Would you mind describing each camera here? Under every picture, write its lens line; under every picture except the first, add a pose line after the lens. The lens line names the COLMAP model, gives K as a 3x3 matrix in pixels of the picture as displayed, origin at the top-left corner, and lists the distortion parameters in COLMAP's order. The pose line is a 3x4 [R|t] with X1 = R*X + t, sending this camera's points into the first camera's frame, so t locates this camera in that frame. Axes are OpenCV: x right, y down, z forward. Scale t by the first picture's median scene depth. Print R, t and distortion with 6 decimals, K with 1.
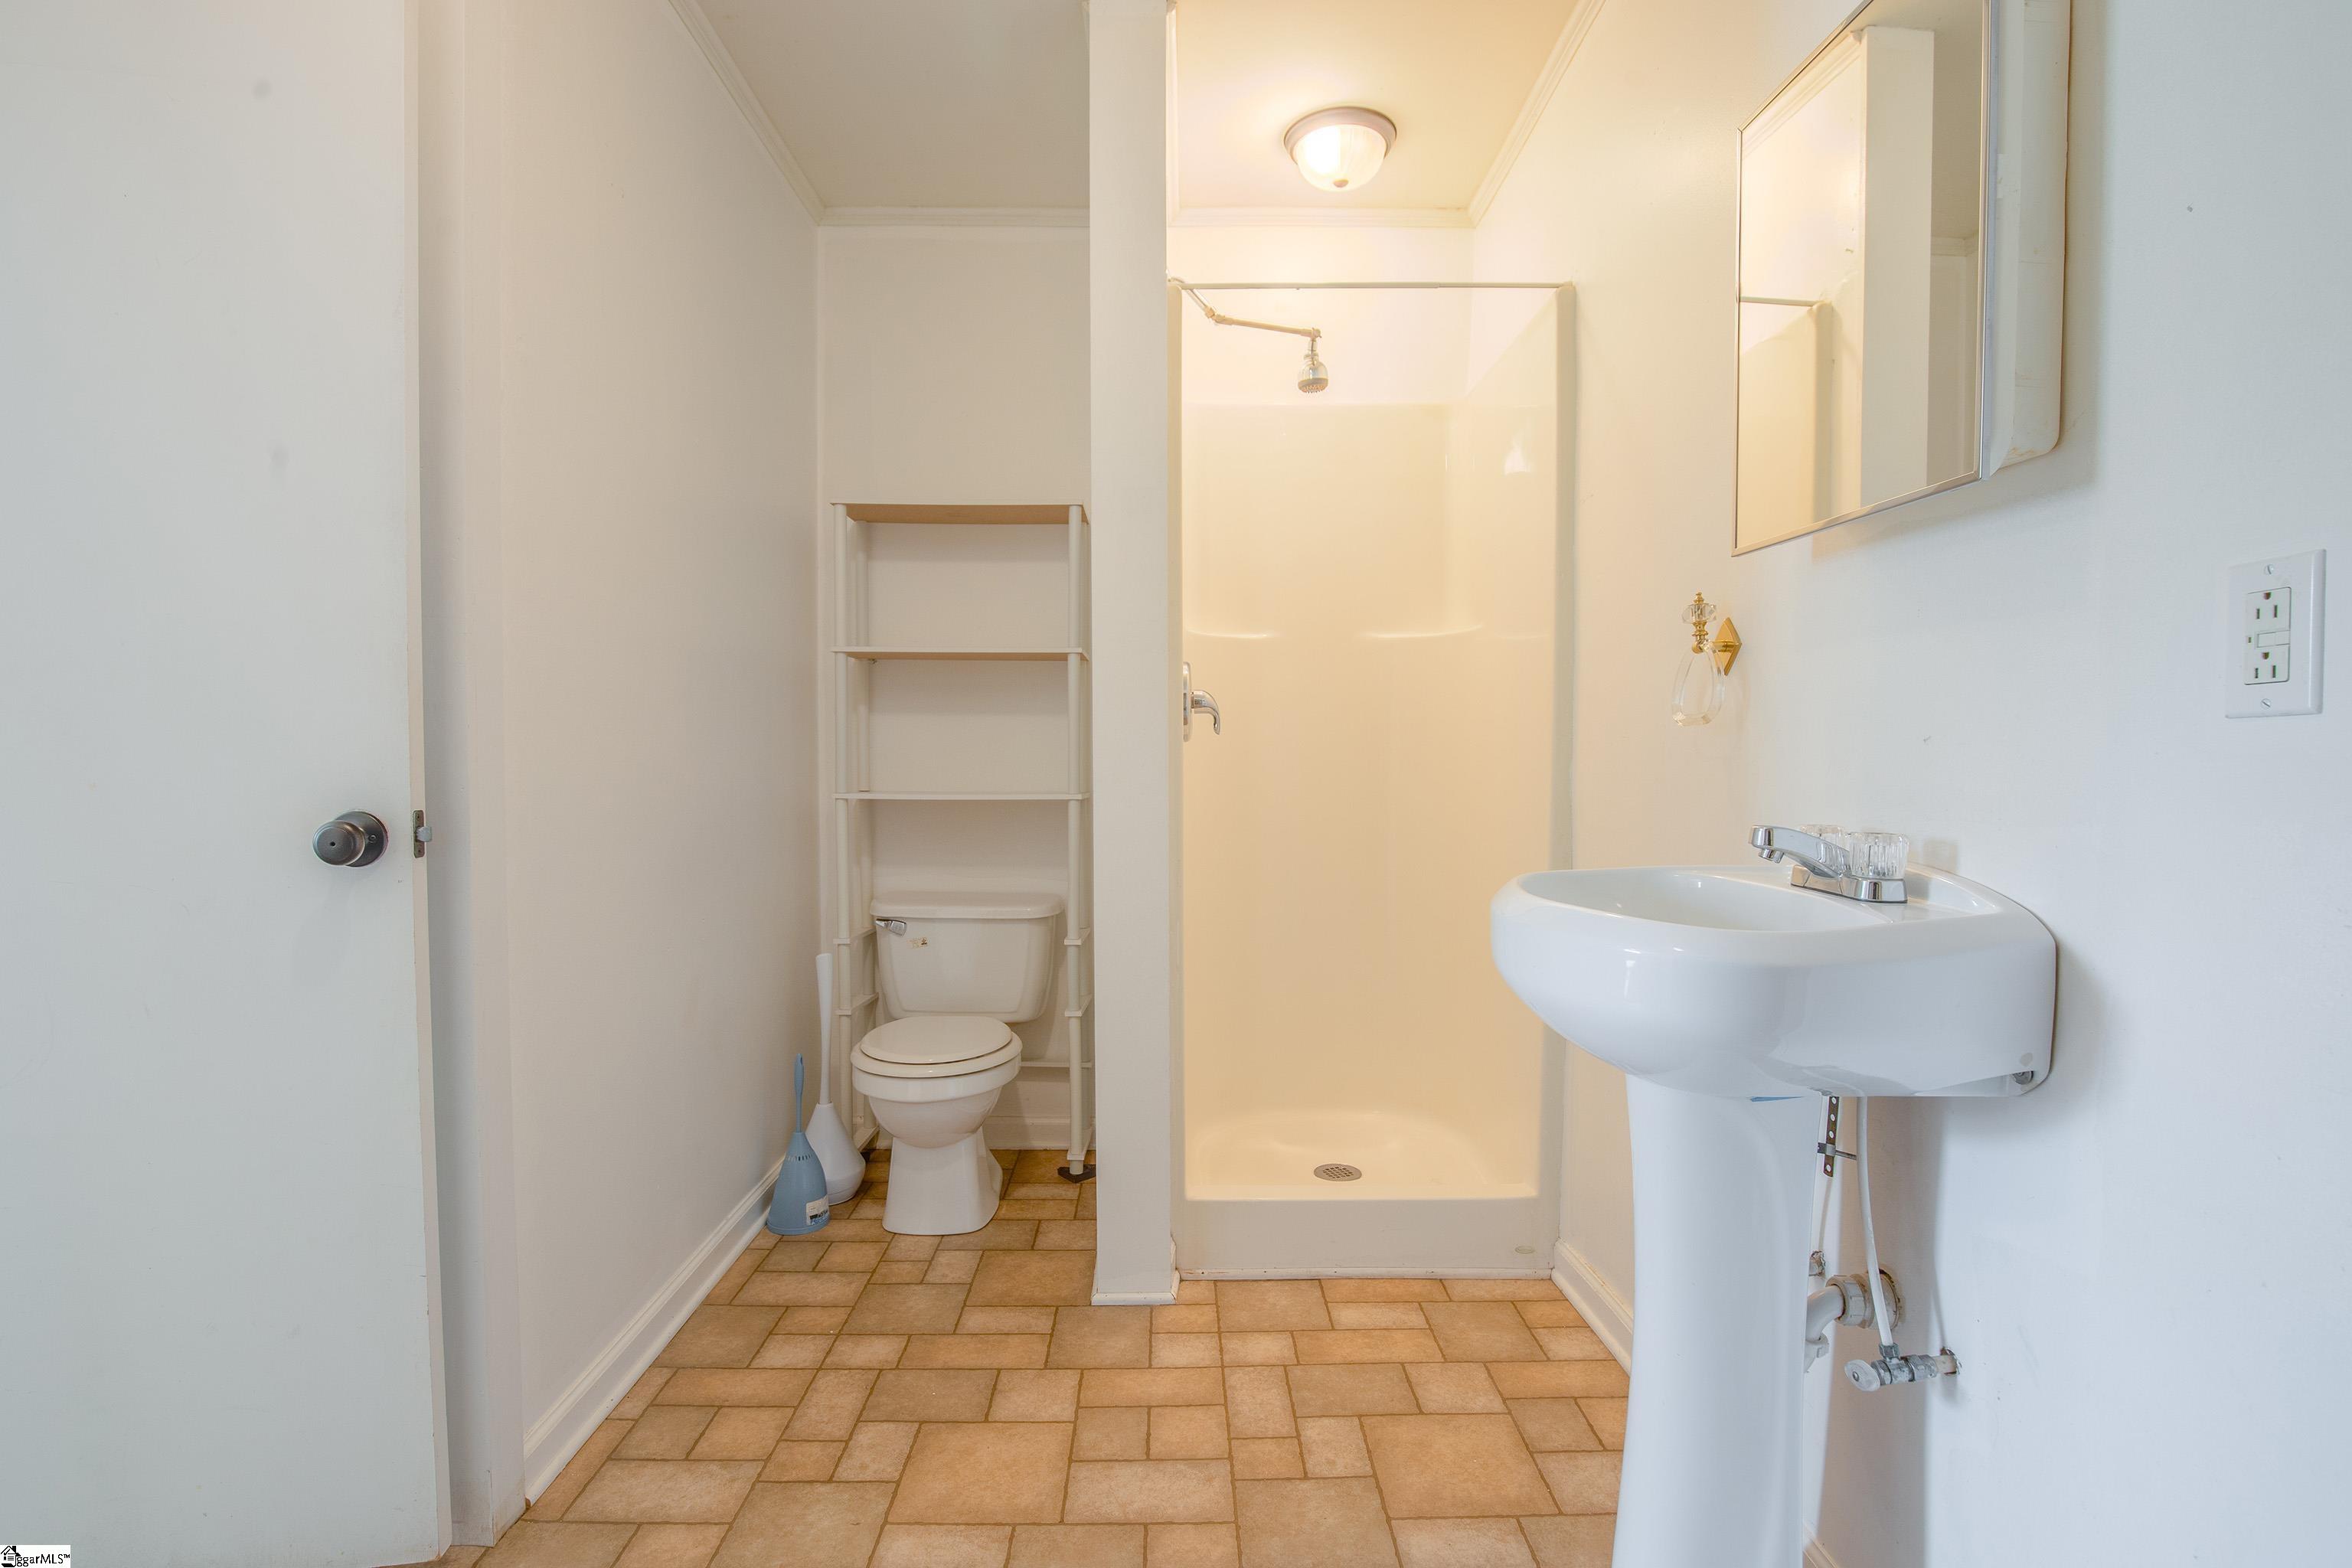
lens RADIAL K [[1140.7, 0, 1166.0], [0, 1140.7, 792.5], [0, 0, 1]] dist [-0.003132, 0.000244]
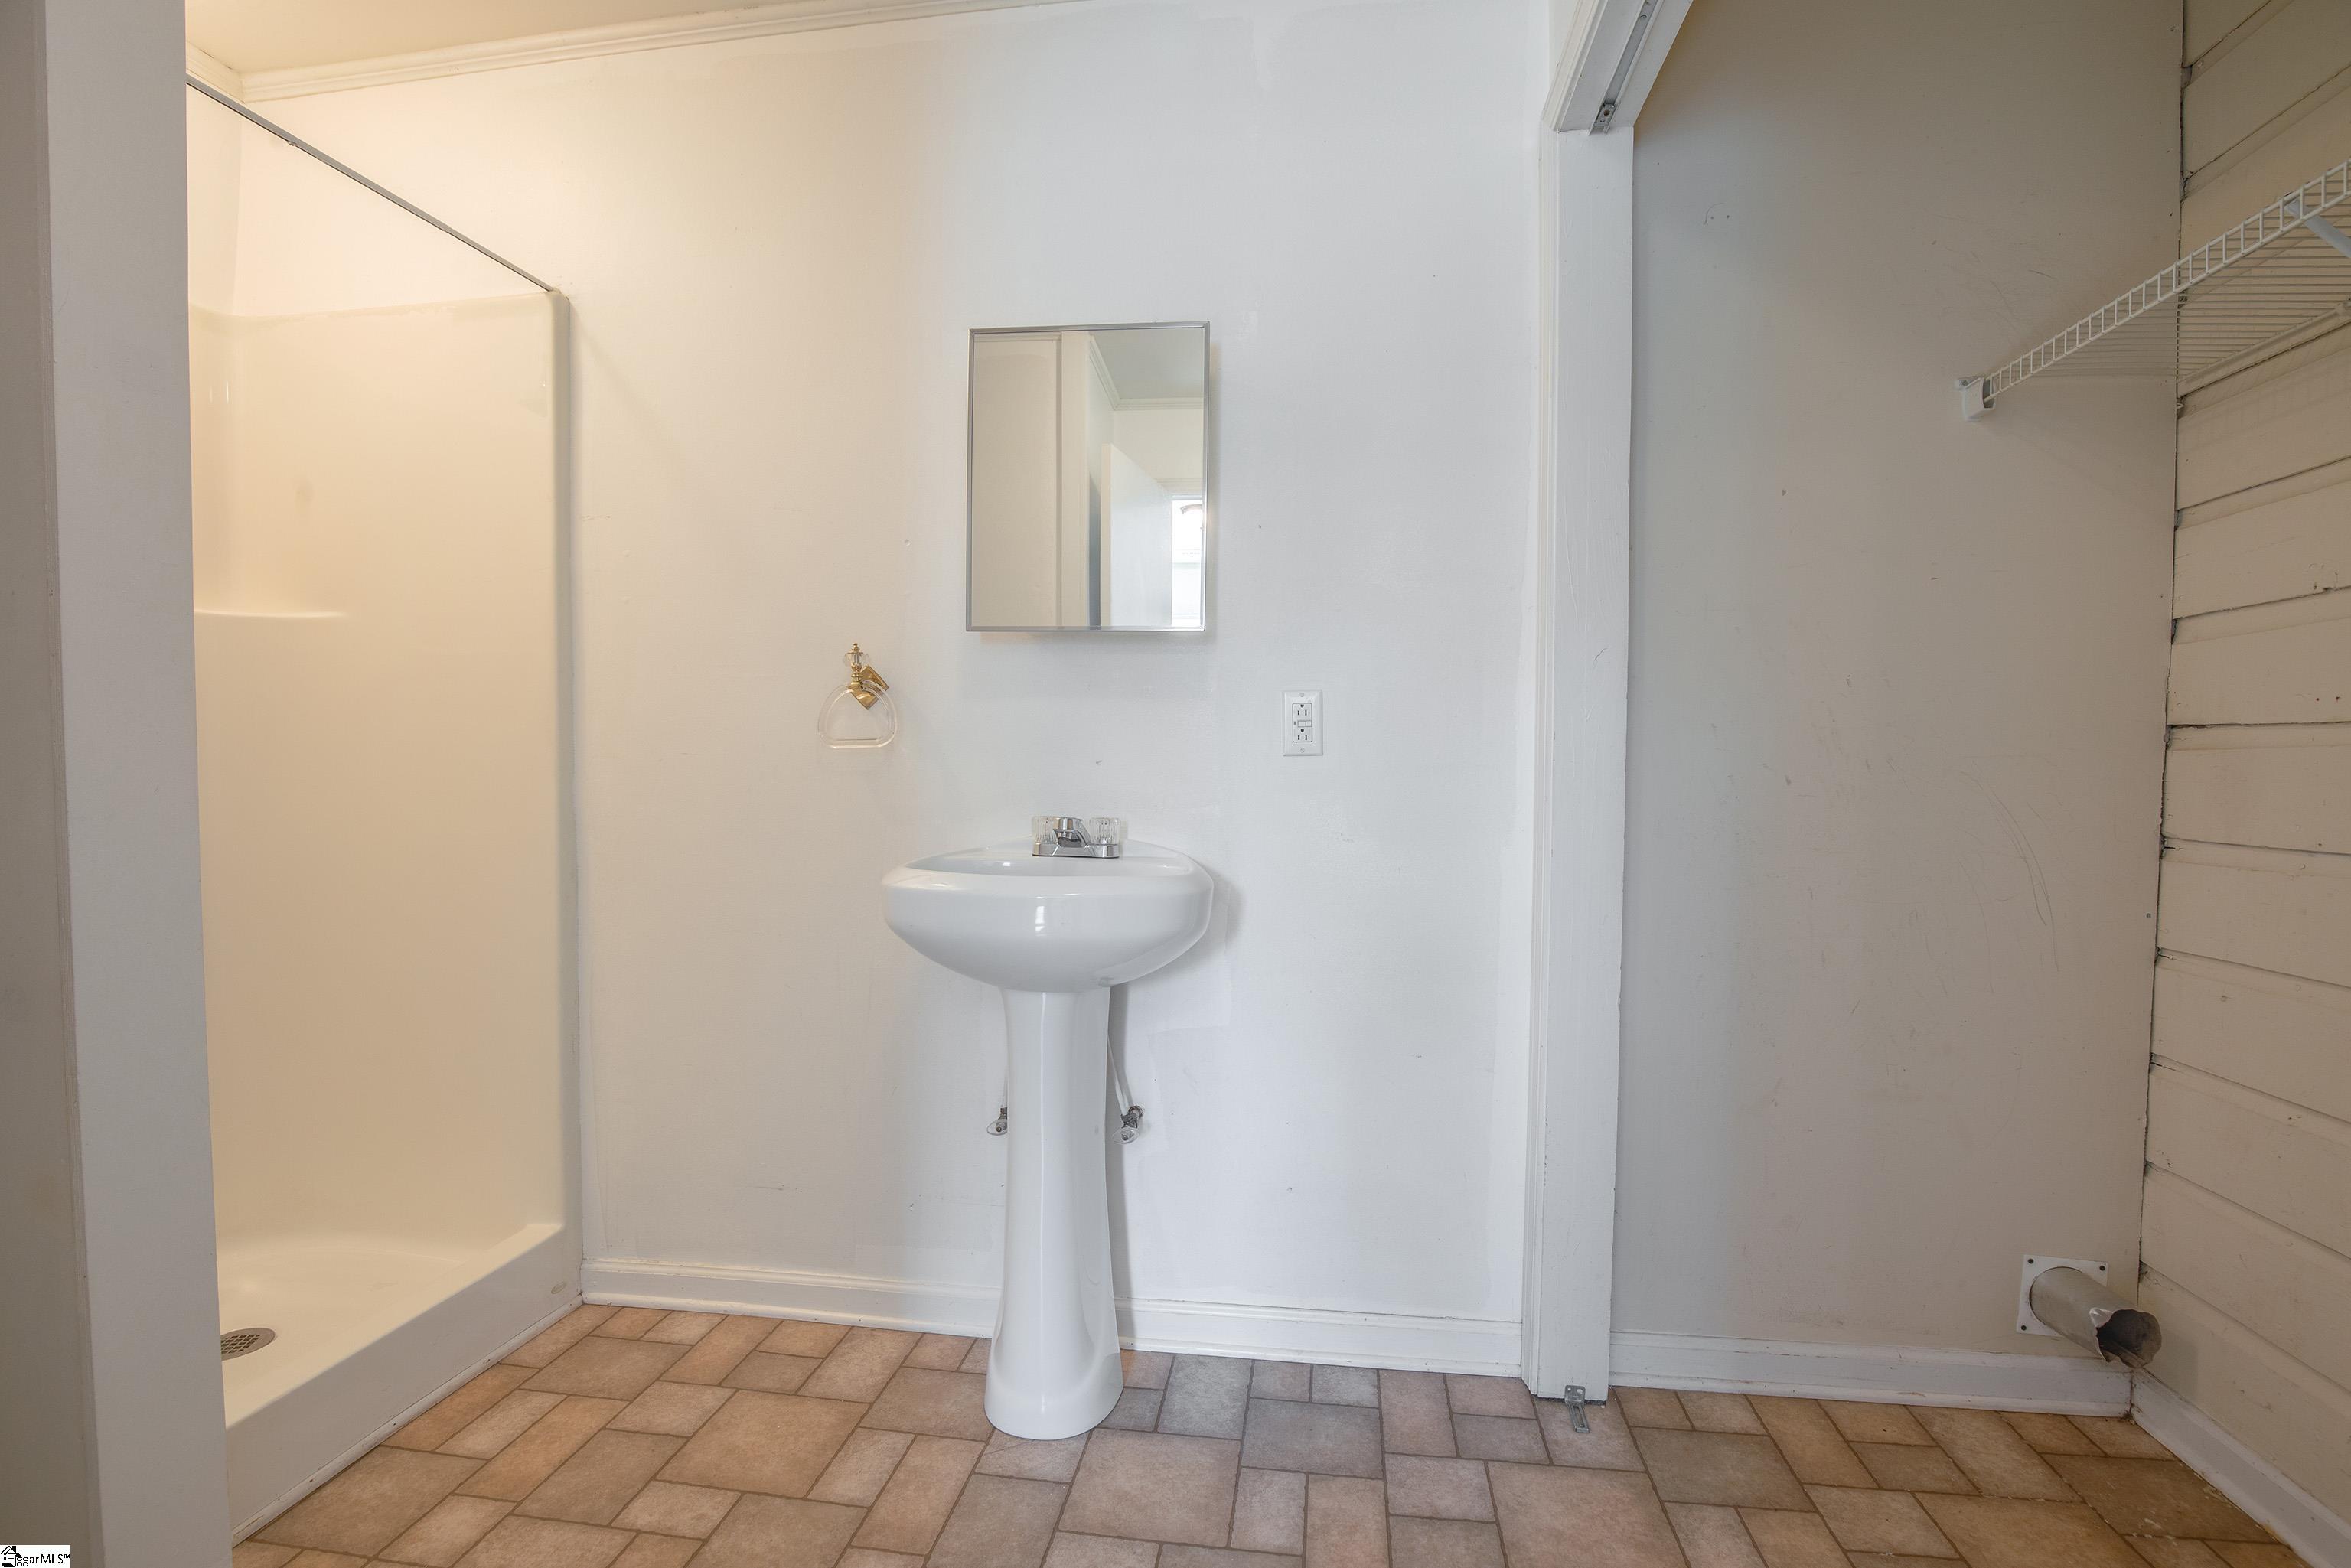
lens RADIAL K [[1140.2, 0, 1161.2], [0, 1140.2, 782.4], [0, 0, 1]] dist [-0.003132, 0.000244]
pose [[0.158265, -0.013025, 0.987311, -0.606891], [0.029155, 0.999539, 0.008513, -0.016600], [-0.986966, 0.027438, 0.158572, 0.381779]]
